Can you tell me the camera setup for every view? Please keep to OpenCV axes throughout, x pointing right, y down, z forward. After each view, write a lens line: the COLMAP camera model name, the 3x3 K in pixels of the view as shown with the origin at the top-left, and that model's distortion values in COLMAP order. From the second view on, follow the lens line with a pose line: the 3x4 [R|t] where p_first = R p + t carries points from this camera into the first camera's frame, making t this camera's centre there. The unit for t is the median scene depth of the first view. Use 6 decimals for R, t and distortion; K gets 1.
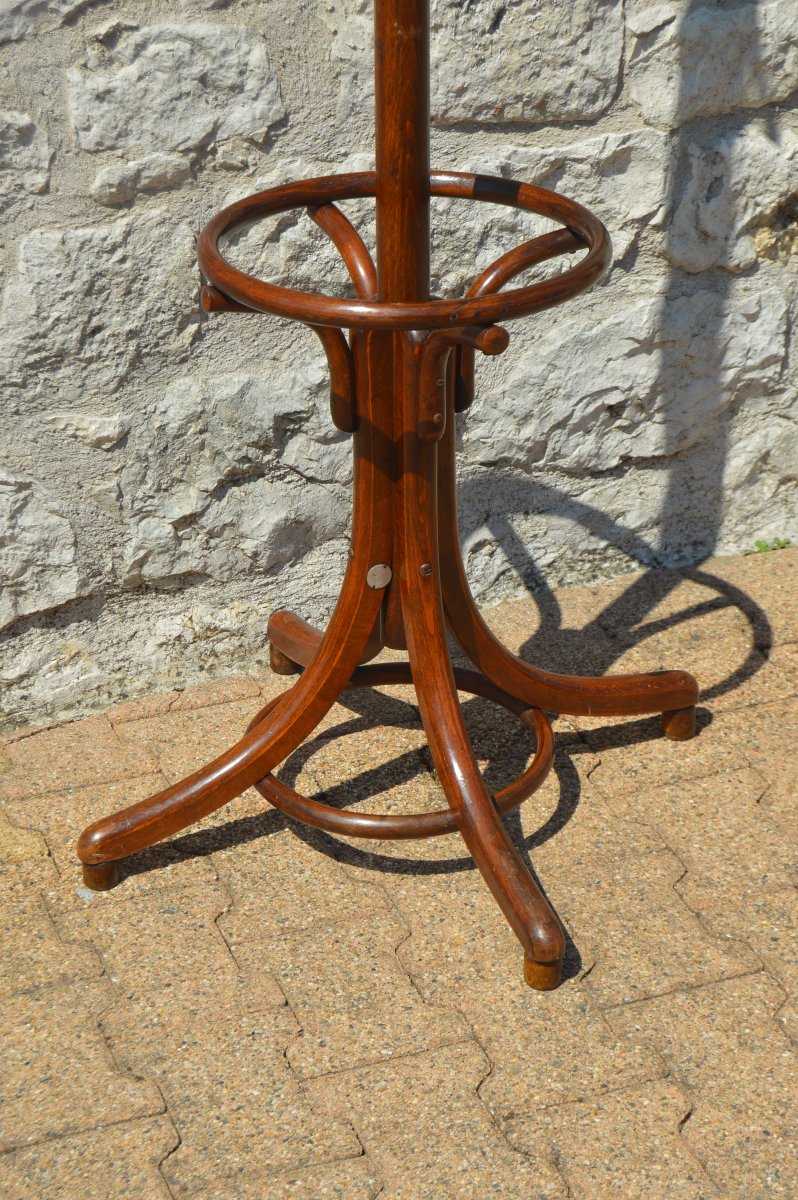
lens RADIAL K [[2696.2, 0, 404.8], [0, 2696.2, 605.5], [0, 0, 1]] dist [-0.011149, -0.147533]
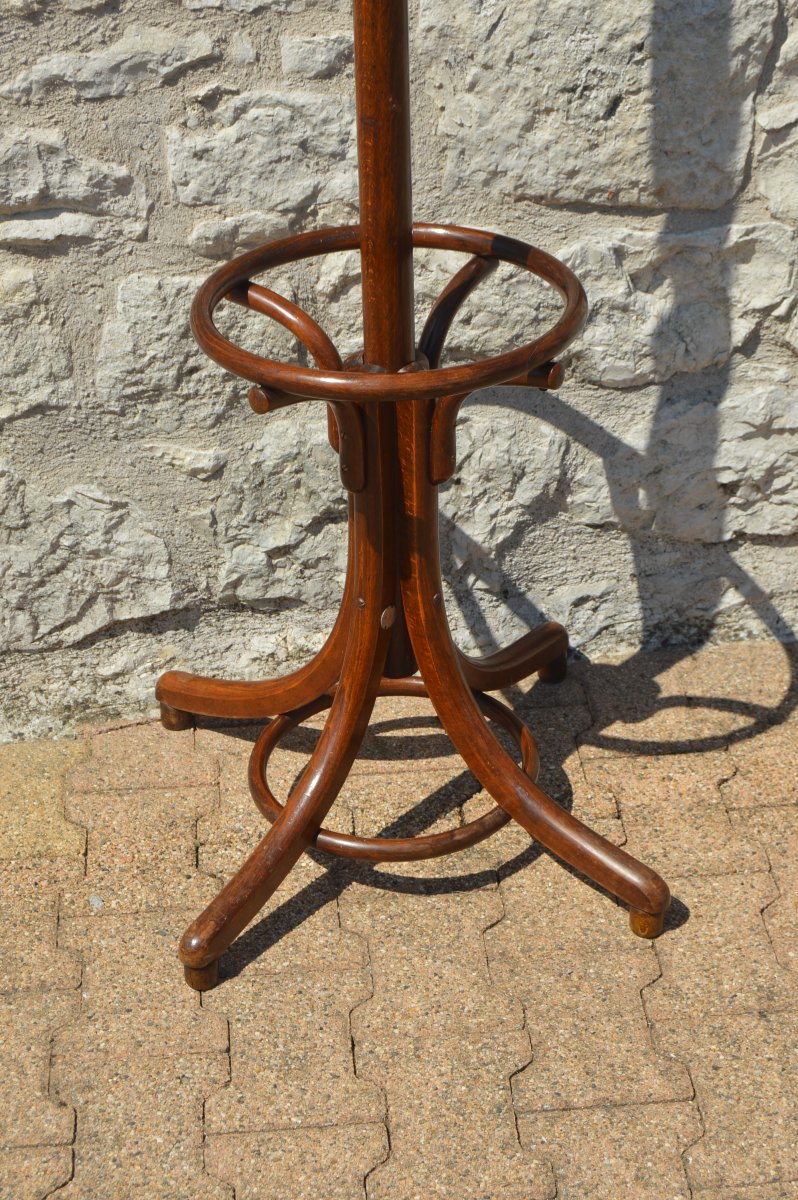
lens RADIAL K [[2270.2, 0, 399.0], [0, 2270.2, 600.0], [0, 0, 1]] dist [-0.047937, 0.049285]
pose [[0.964909, 0.138309, -0.223207, 0.169004], [-0.123334, 0.989155, 0.079760, -0.091104], [0.231818, -0.049432, 0.971502, 0.146307]]
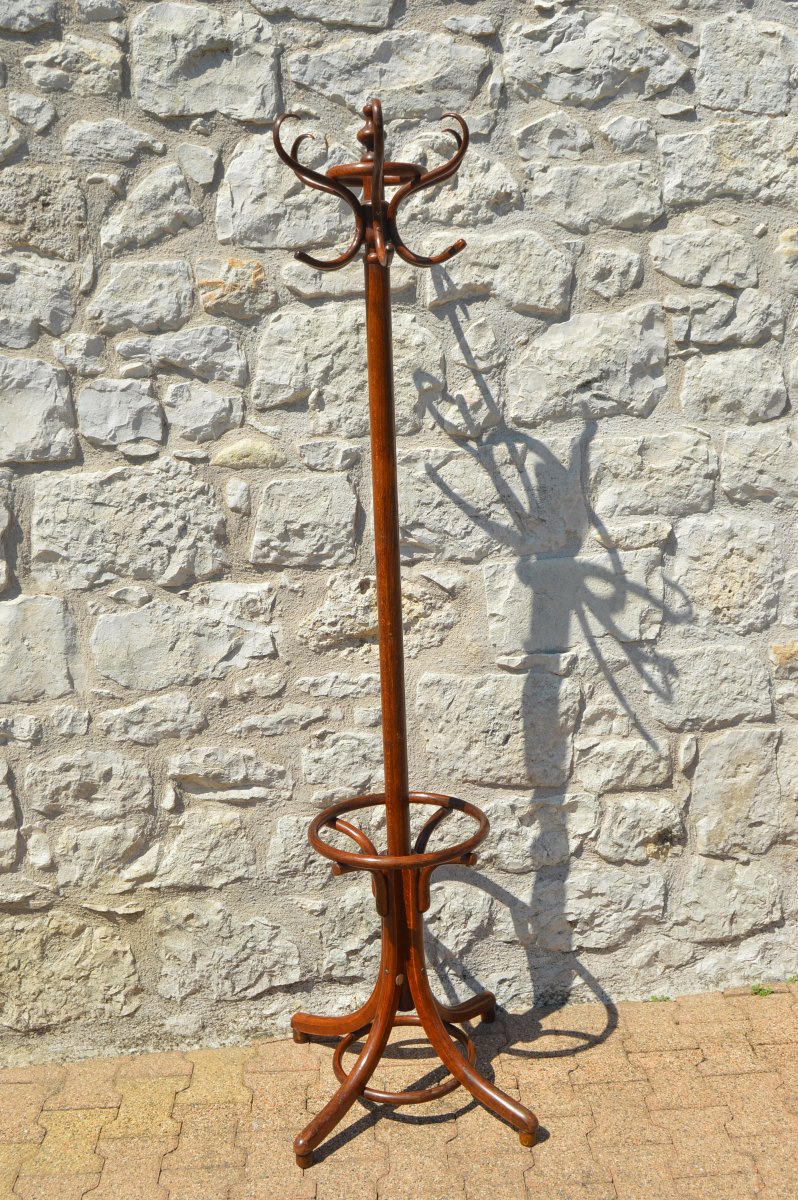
lens RADIAL K [[1256.9, 0, 388.4], [0, 1256.9, 588.0], [0, 0, 1]] dist [-0.070245, 0.025012]
pose [[0.949100, 0.047701, -0.311342, 0.252228], [-0.131600, 0.958109, -0.254380, -0.061581], [0.286165, 0.282404, 0.915618, -0.002080]]
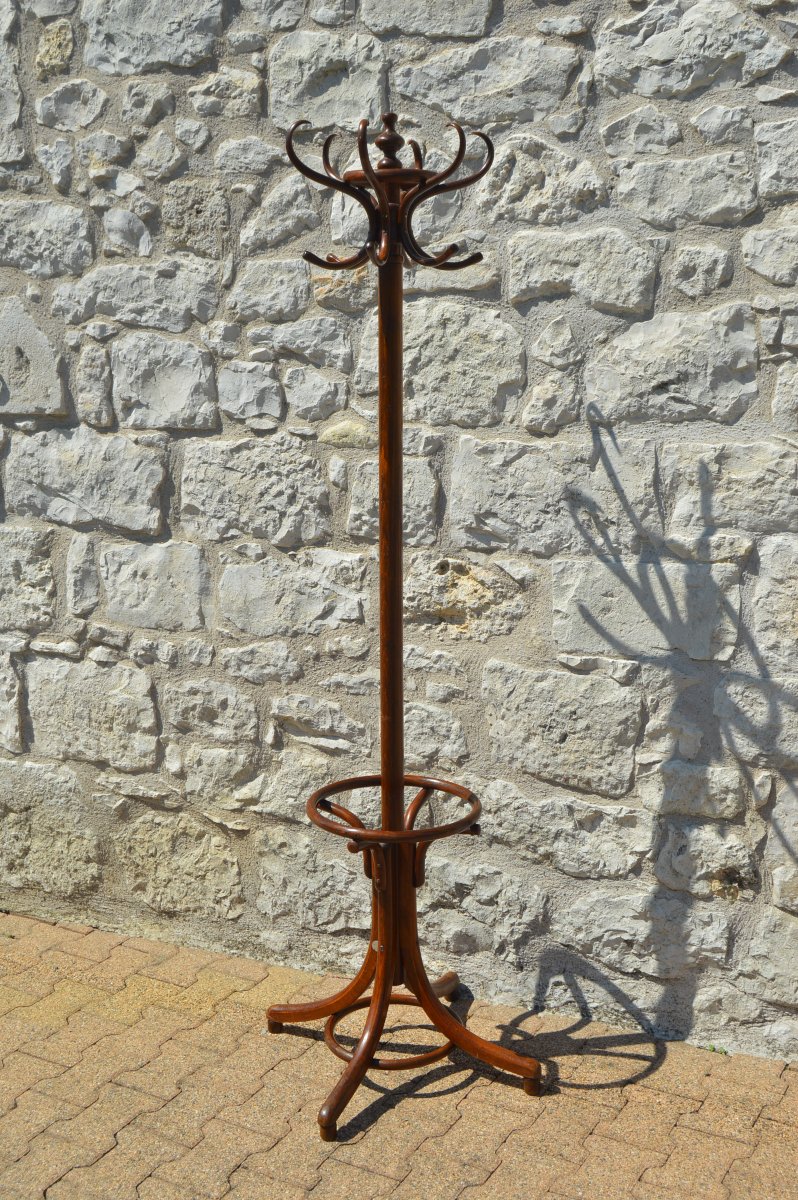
lens RADIAL K [[1372.4, 0, 399.0], [0, 1372.4, 600.0], [0, 0, 1]] dist [-0.063326, 0.029705]
pose [[0.641058, 0.157175, -0.751226, 0.757547], [-0.360943, 0.925549, -0.114363, -0.143212], [0.677322, 0.344463, 0.650062, 0.141805]]
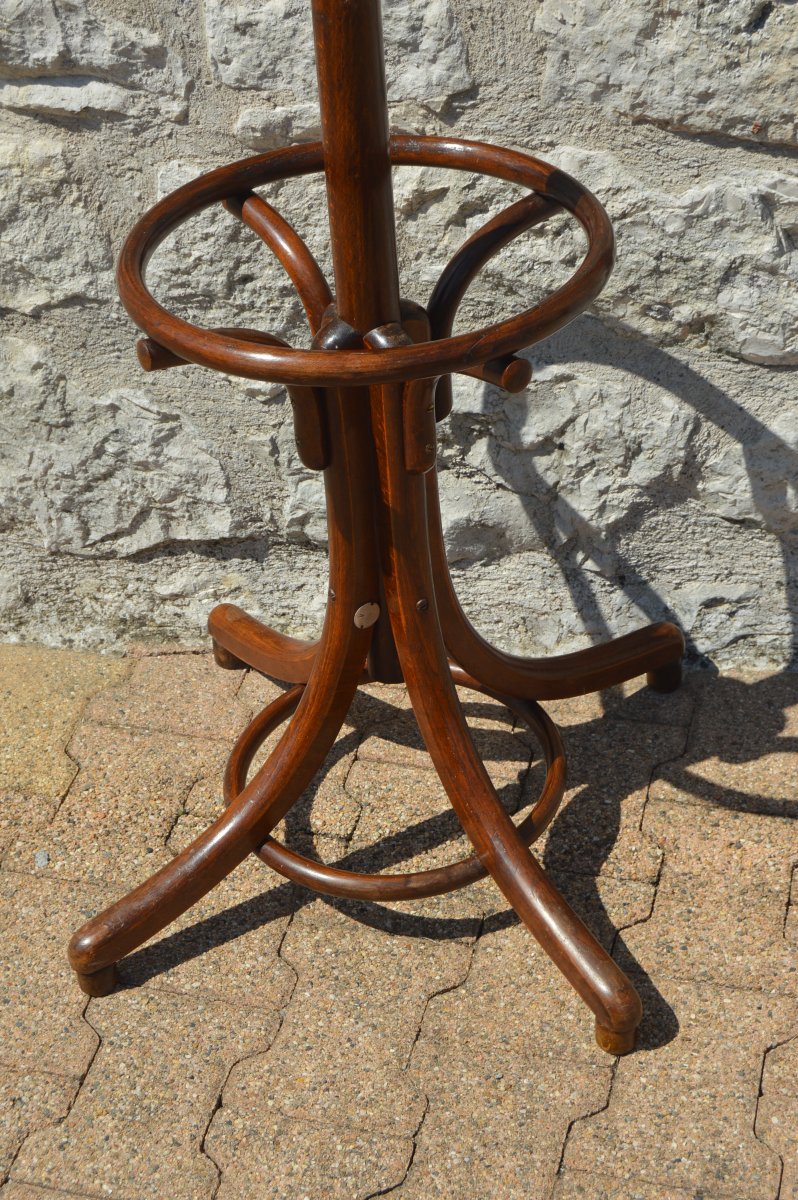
lens RADIAL K [[2037.0, 0, 399.0], [0, 2037.0, 600.0], [0, 0, 1]] dist [-0.057698, 0.139120]
pose [[0.820883, 0.327424, -0.467915, 0.275075], [-0.235663, 0.940524, 0.244699, -0.174664], [0.520206, -0.090599, 0.849222, 0.422452]]
